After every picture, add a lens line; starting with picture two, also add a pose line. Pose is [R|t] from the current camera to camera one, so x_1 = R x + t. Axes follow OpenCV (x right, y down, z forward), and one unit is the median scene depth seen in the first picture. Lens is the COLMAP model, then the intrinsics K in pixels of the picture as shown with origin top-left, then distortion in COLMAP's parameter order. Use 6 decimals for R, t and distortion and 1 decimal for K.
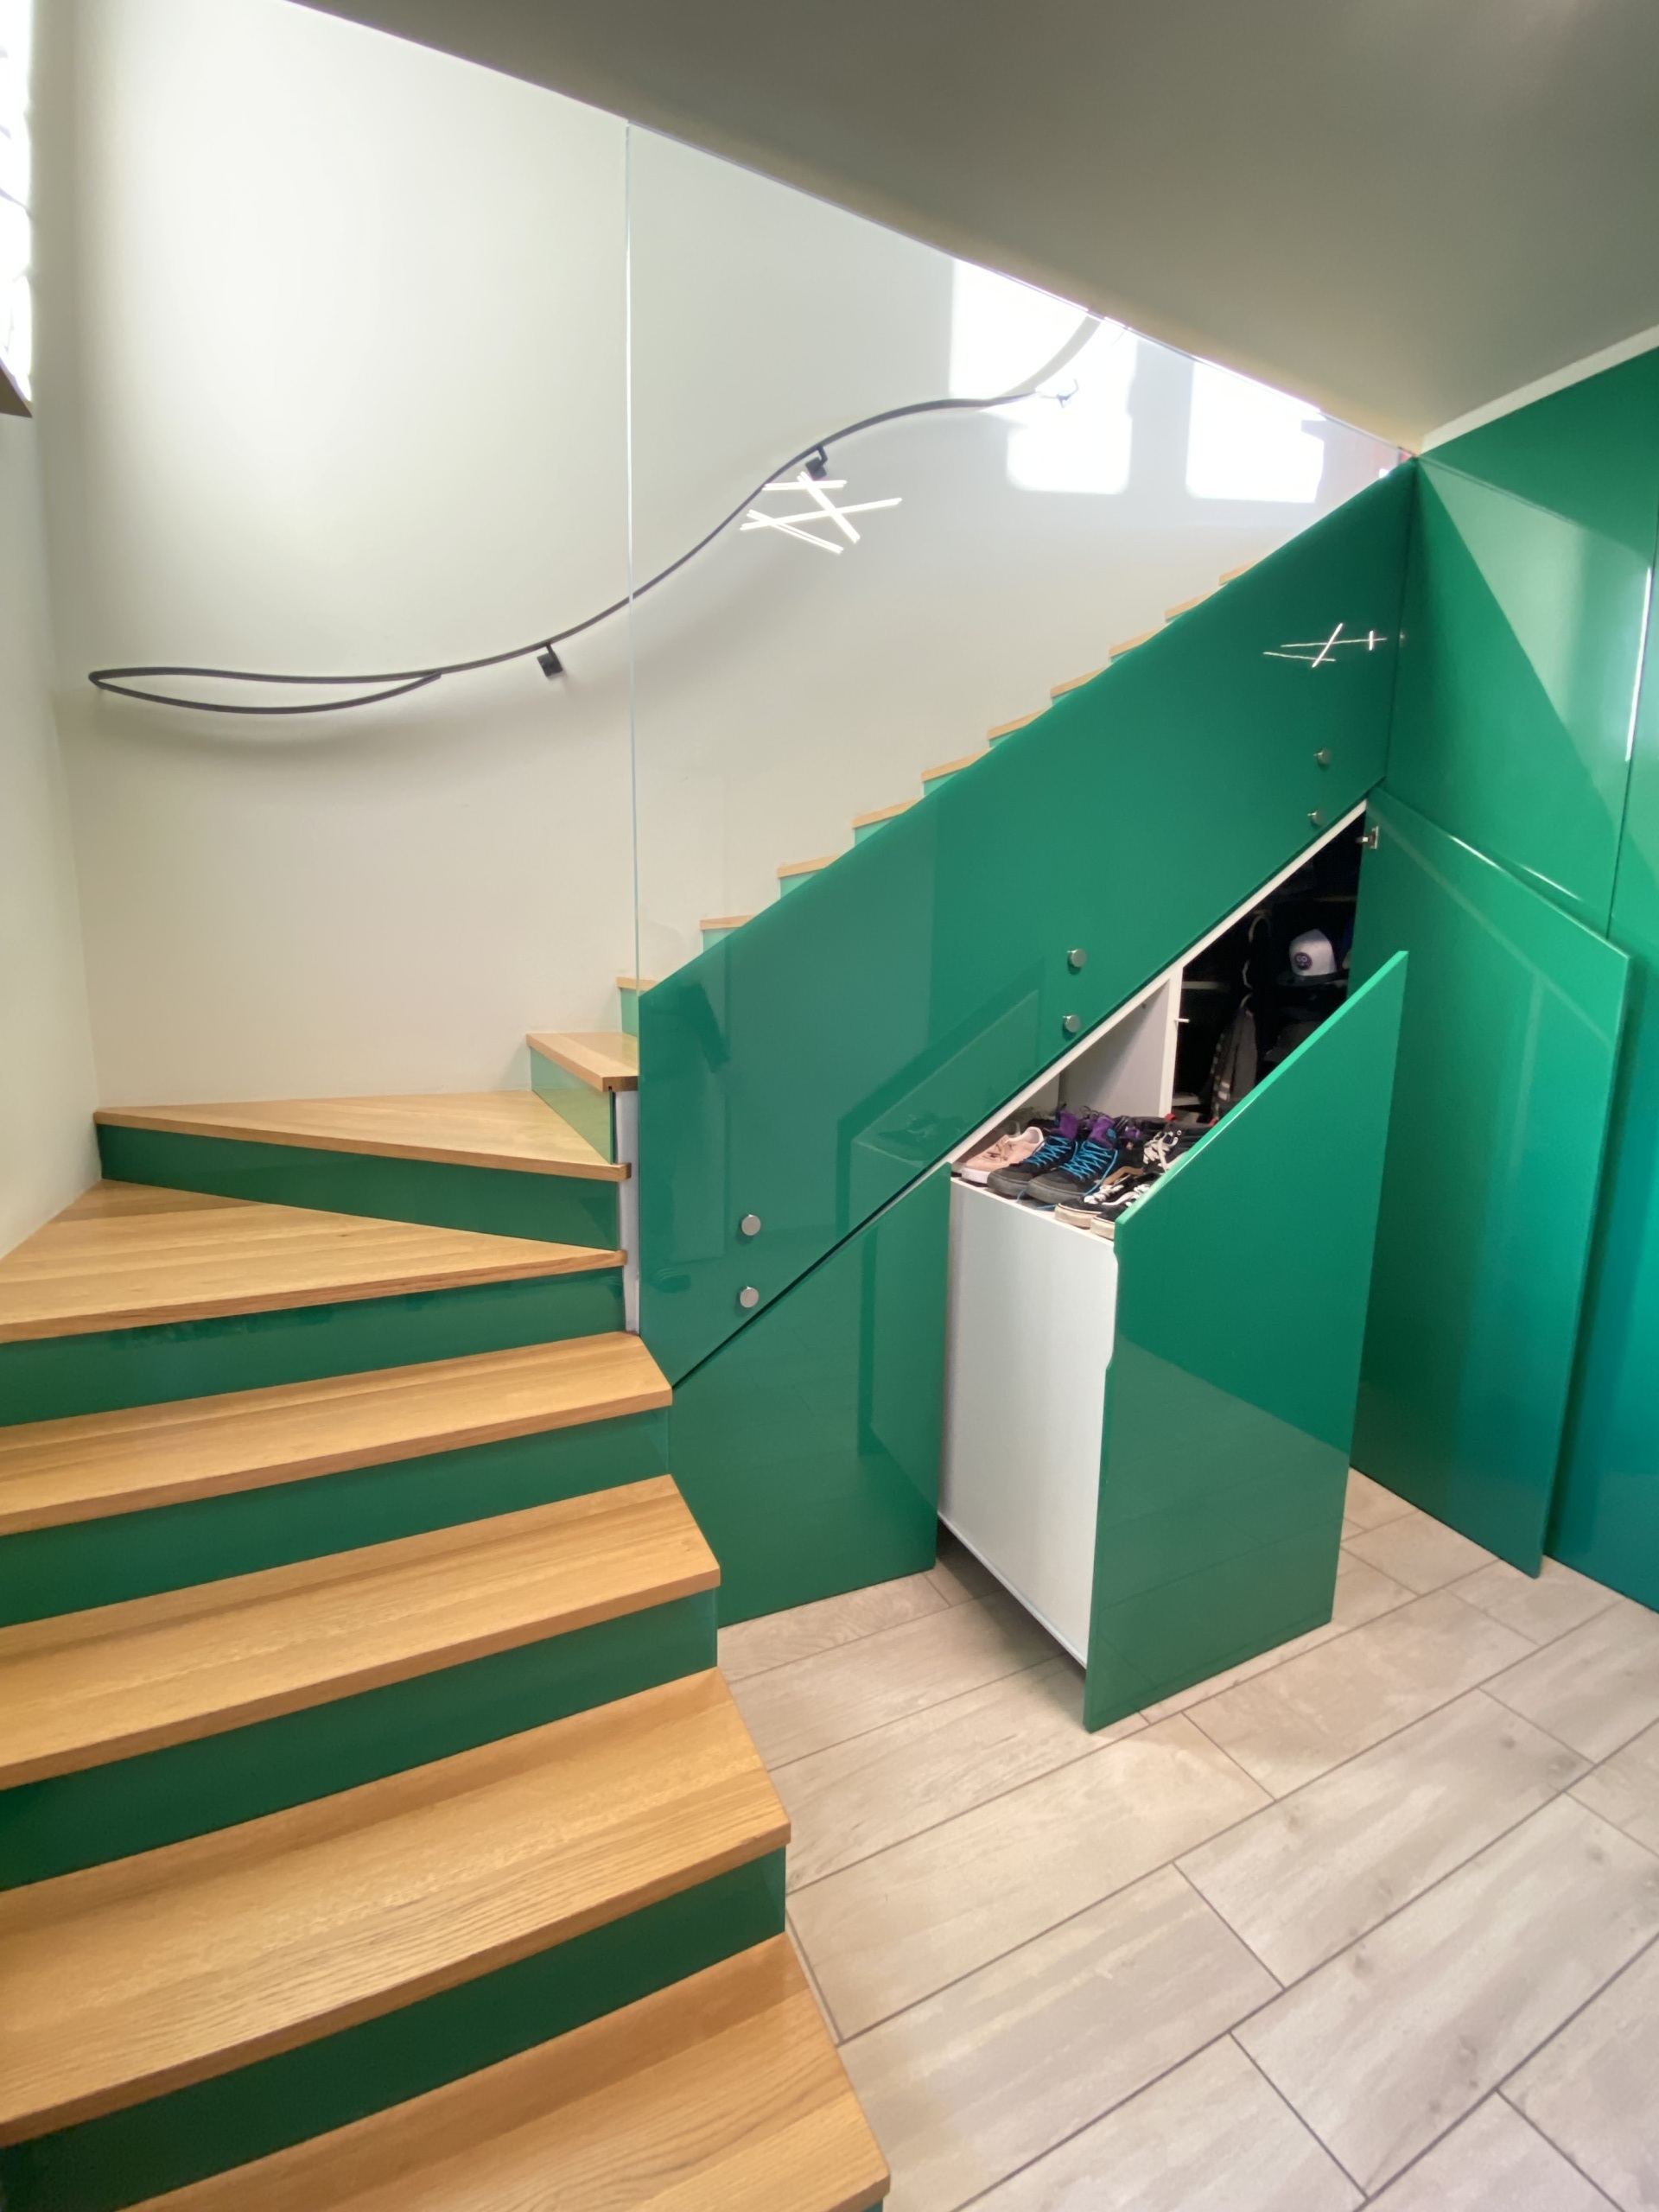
lens RADIAL K [[899.3, 0, 812.4], [0, 899.3, 1101.6], [0, 0, 1]] dist [-0.000590, -0.012232]
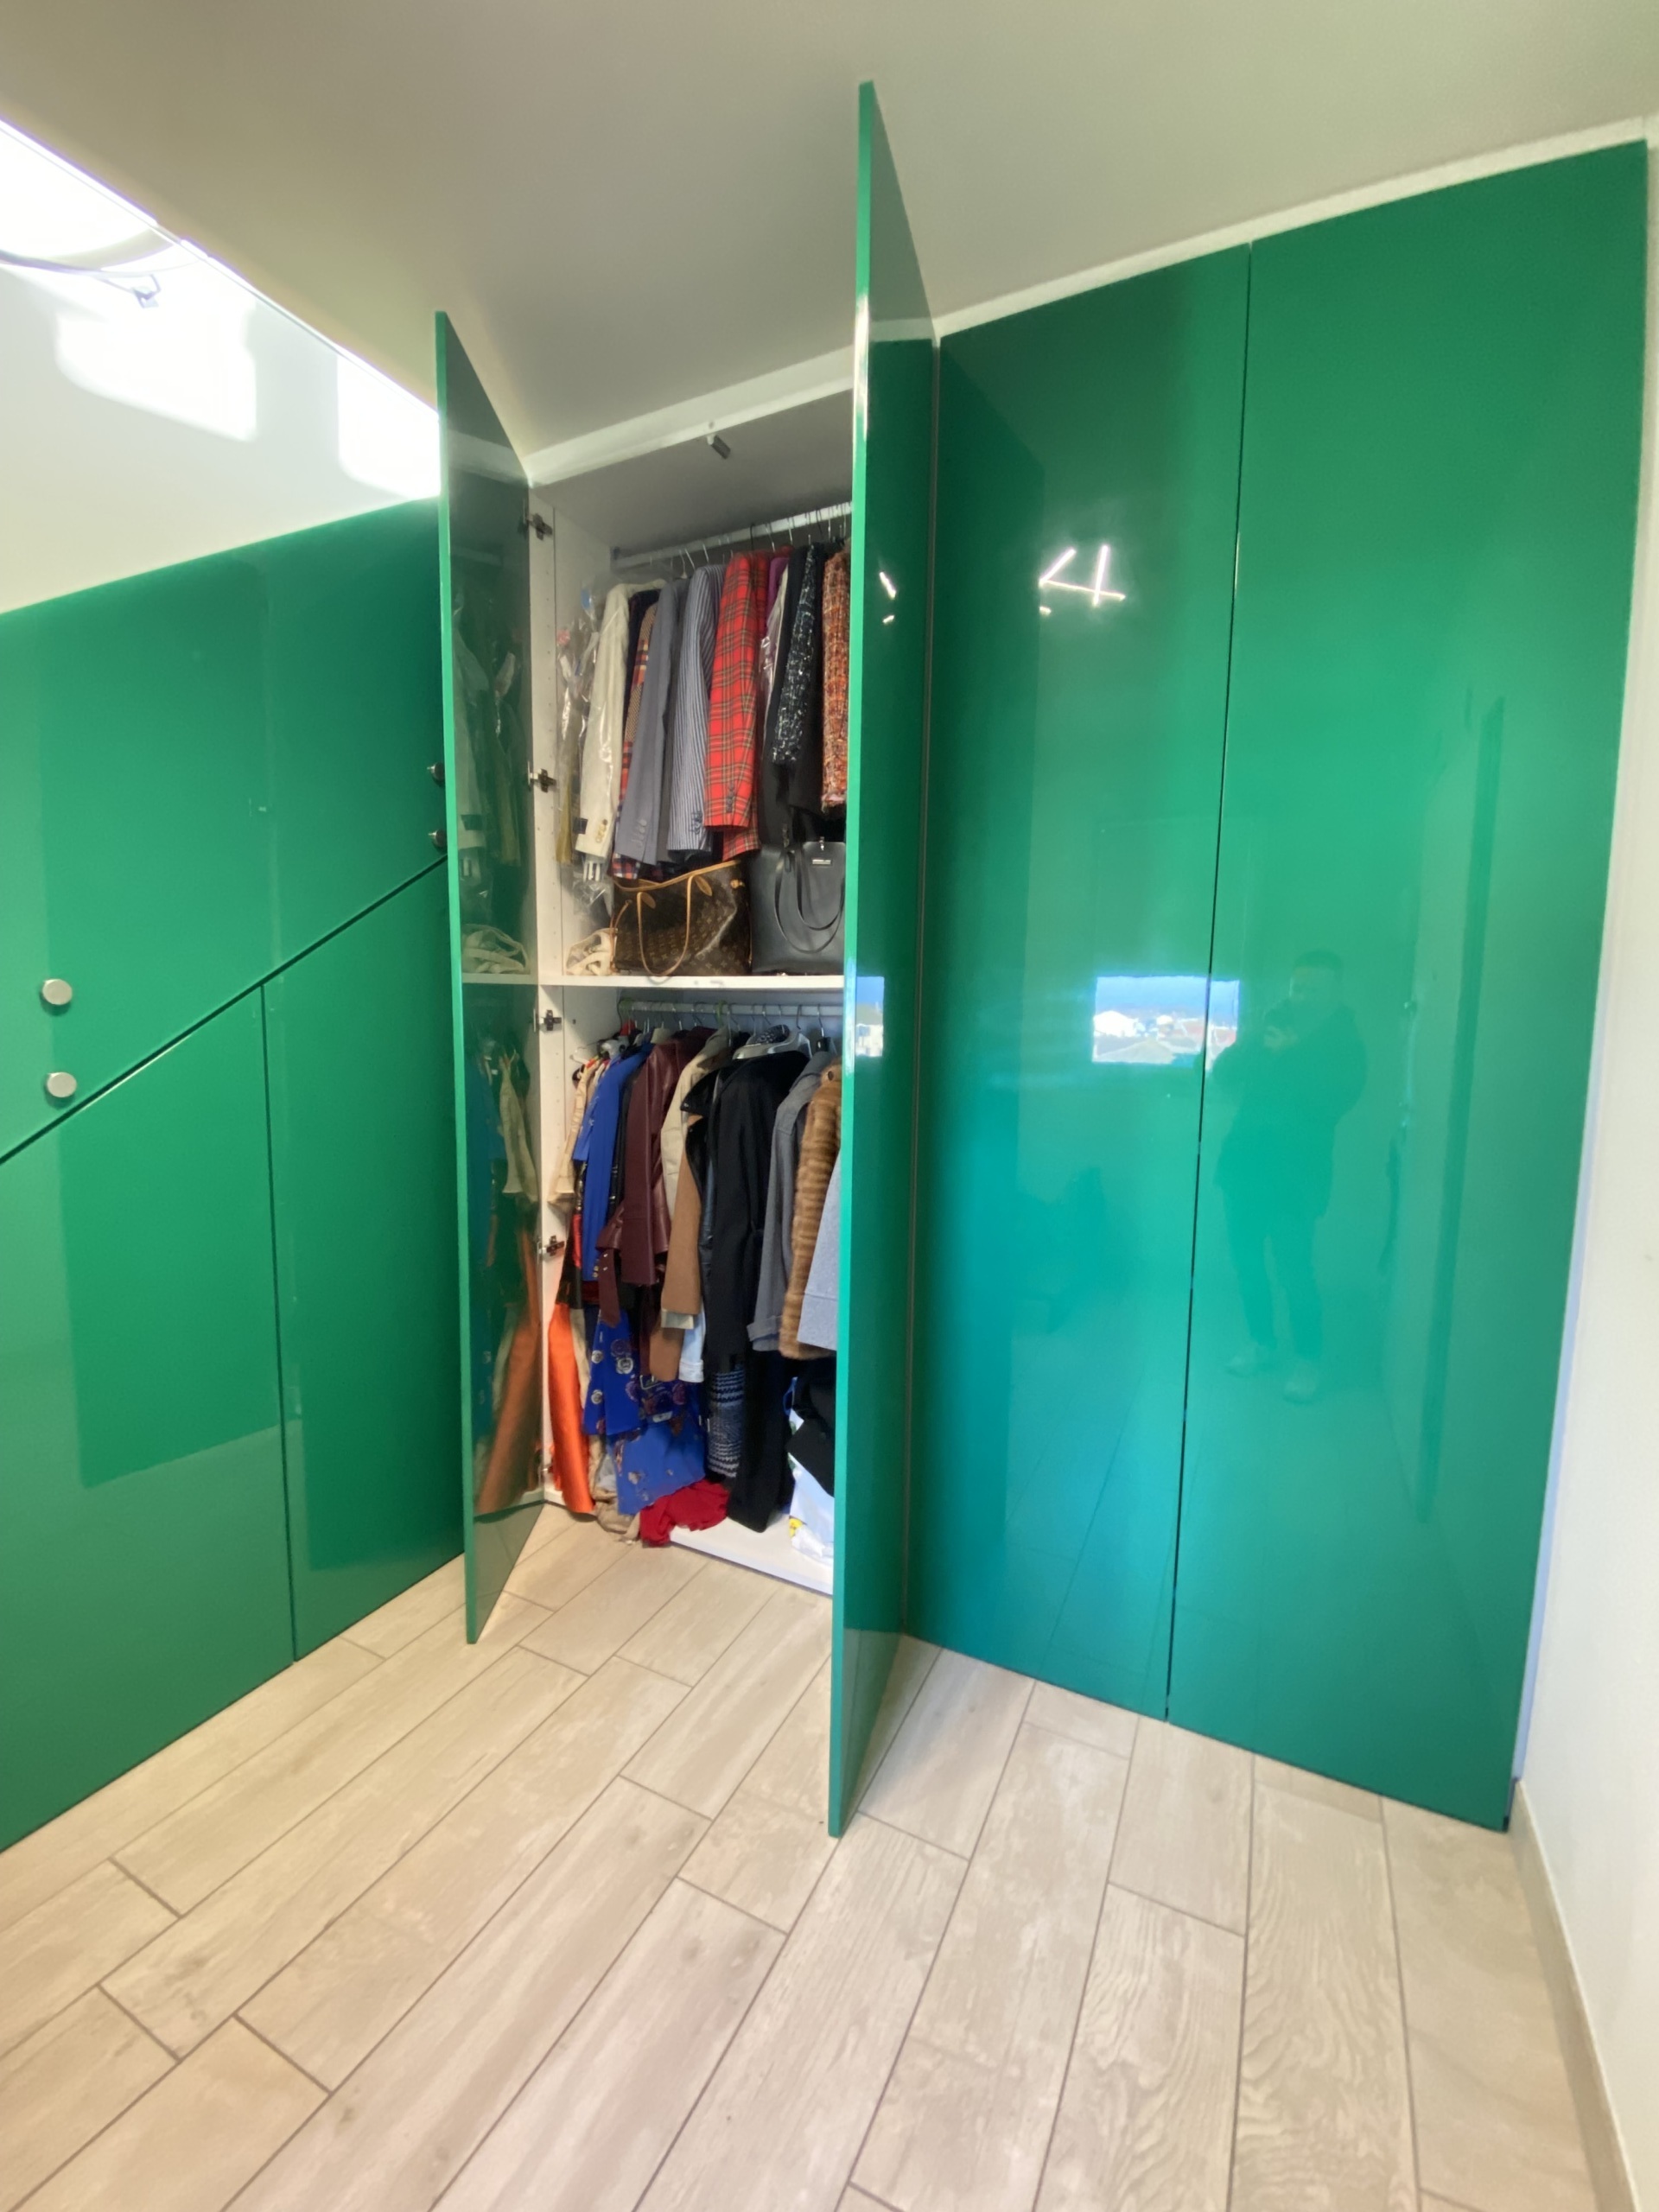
lens RADIAL K [[899.3, 0, 826.2], [0, 899.3, 1111.6], [0, 0, 1]] dist [-0.000590, -0.012232]
pose [[0.780985, -0.070766, 0.620528, 0.412211], [0.087709, 0.996141, 0.003213, -0.020489], [-0.618361, 0.051916, 0.784177, 0.097697]]
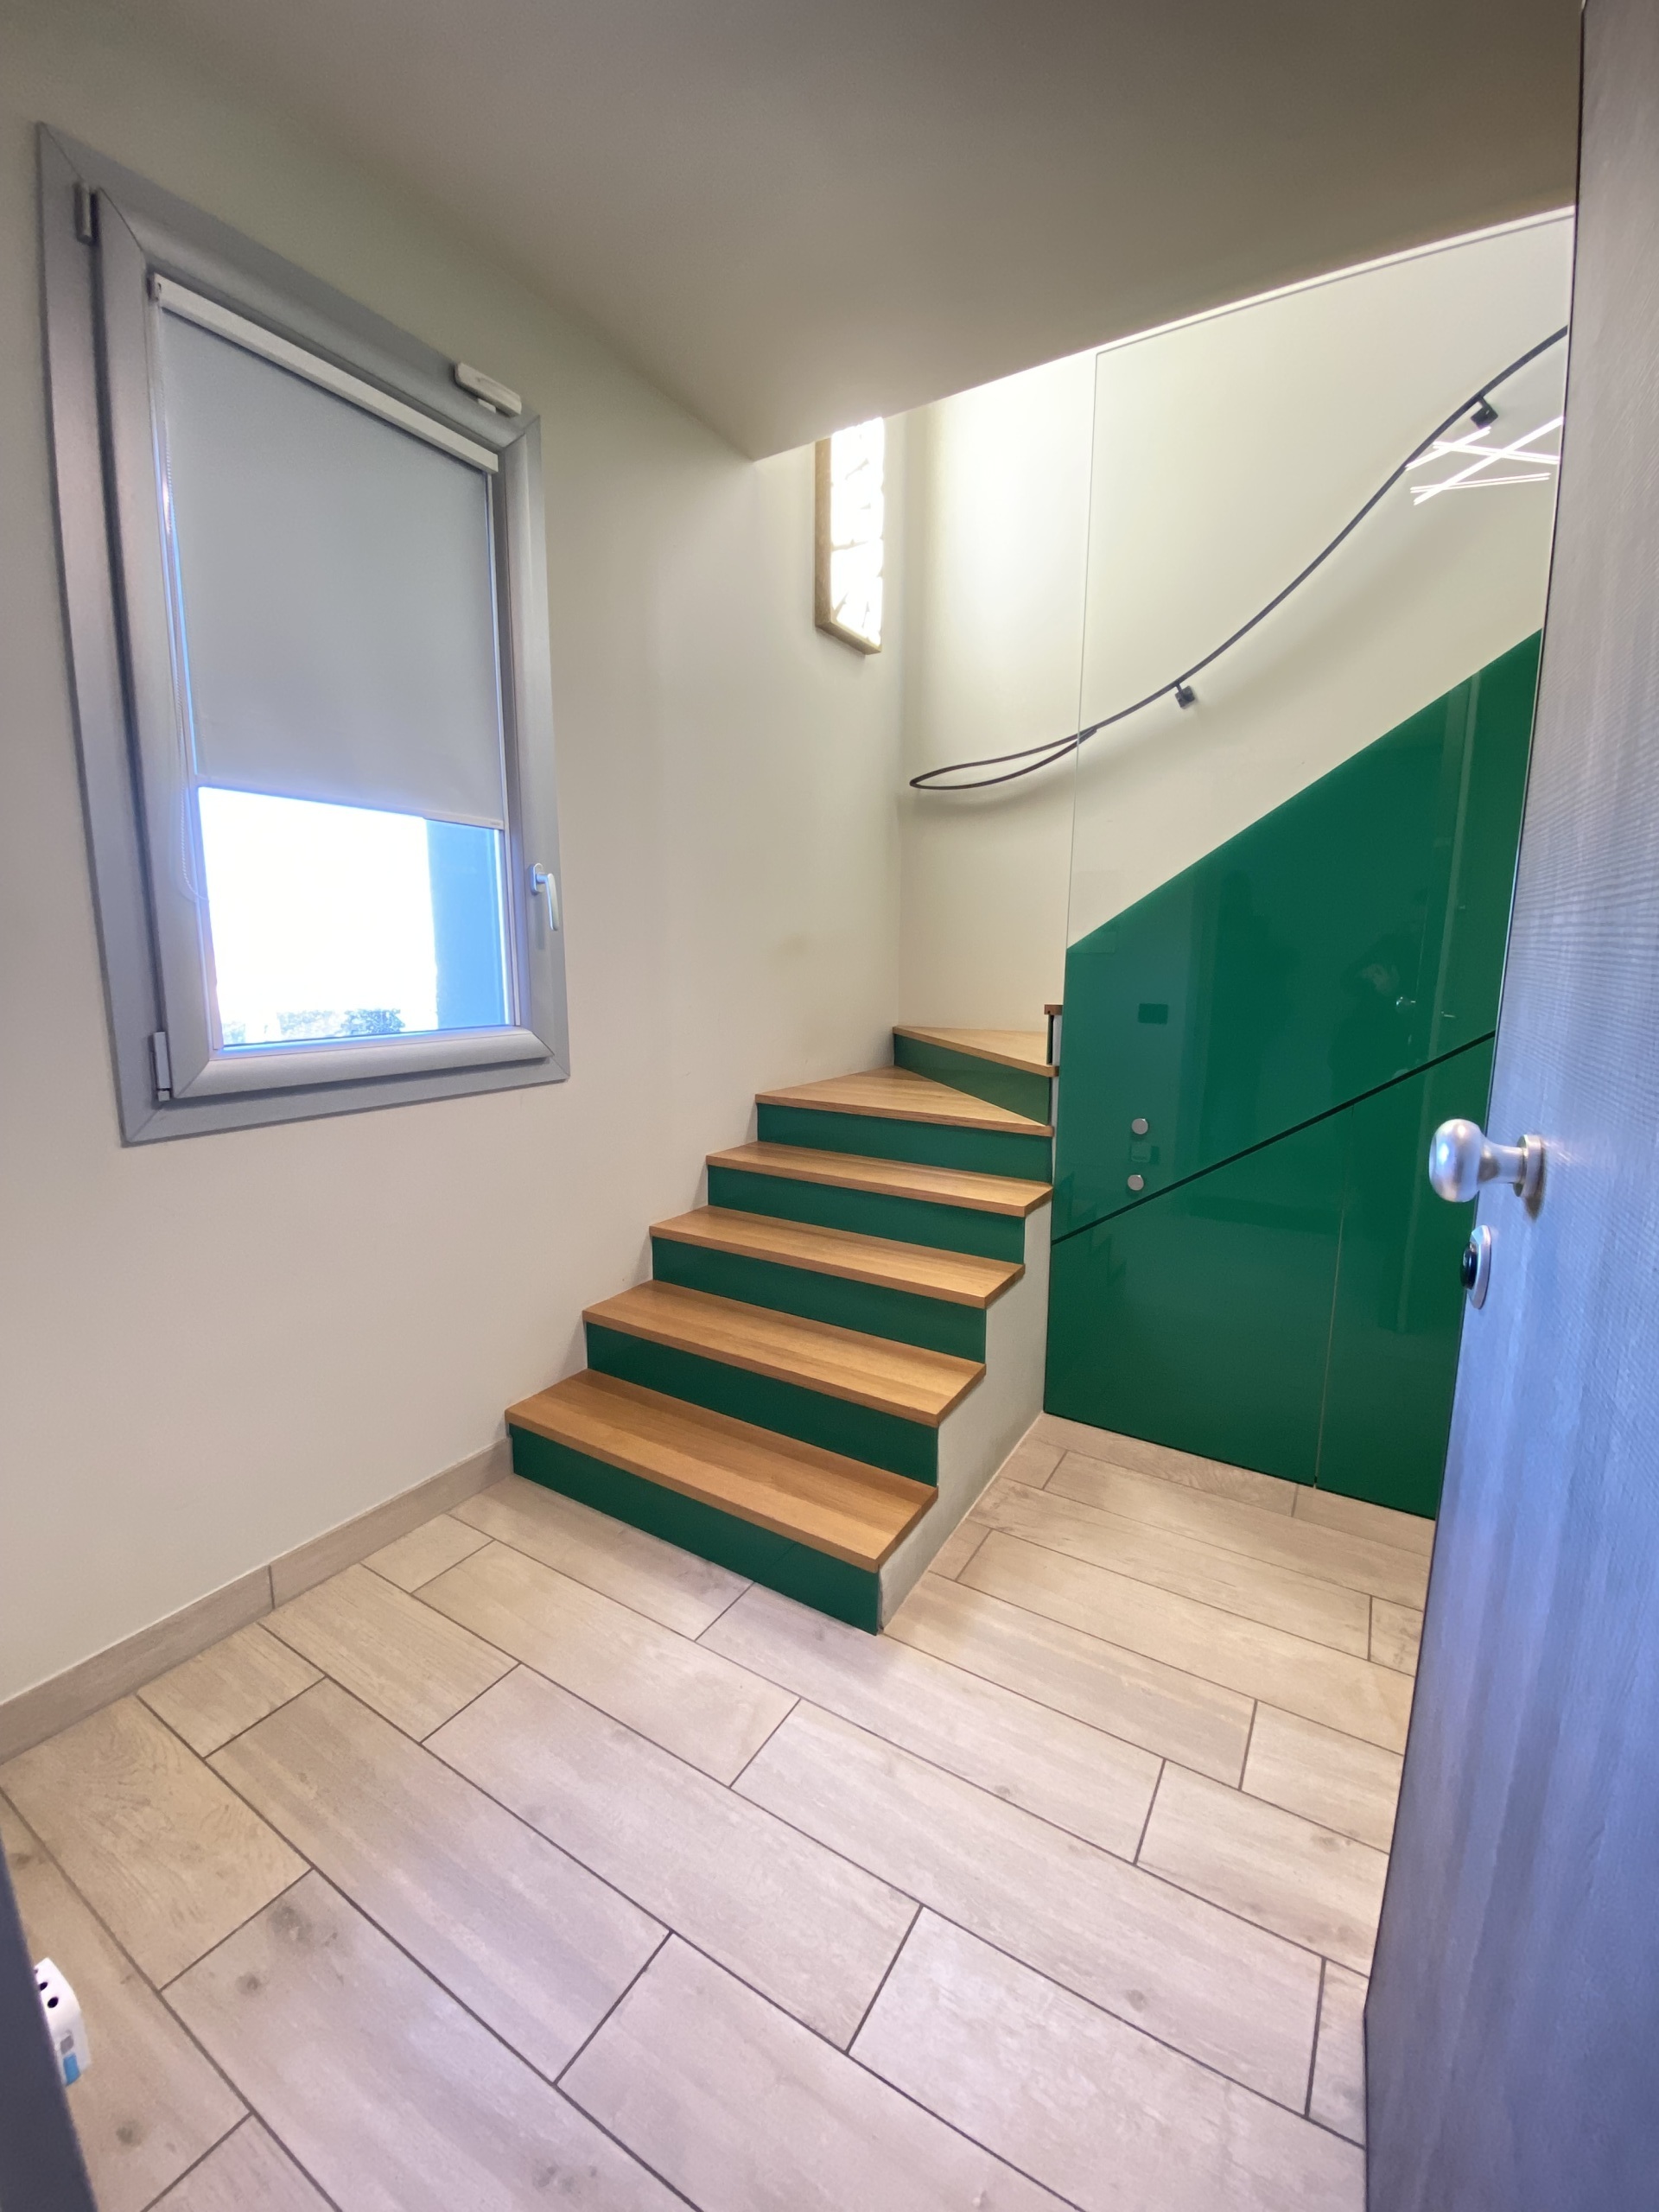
lens RADIAL K [[899.3, 0, 826.7], [0, 899.3, 1113.2], [0, 0, 1]] dist [-0.000590, -0.012232]
pose [[0.534471, 0.126755, -0.835628, 0.822543], [-0.119903, 0.990062, 0.073491, 0.082131], [0.836639, 0.060915, 0.544358, -0.104107]]
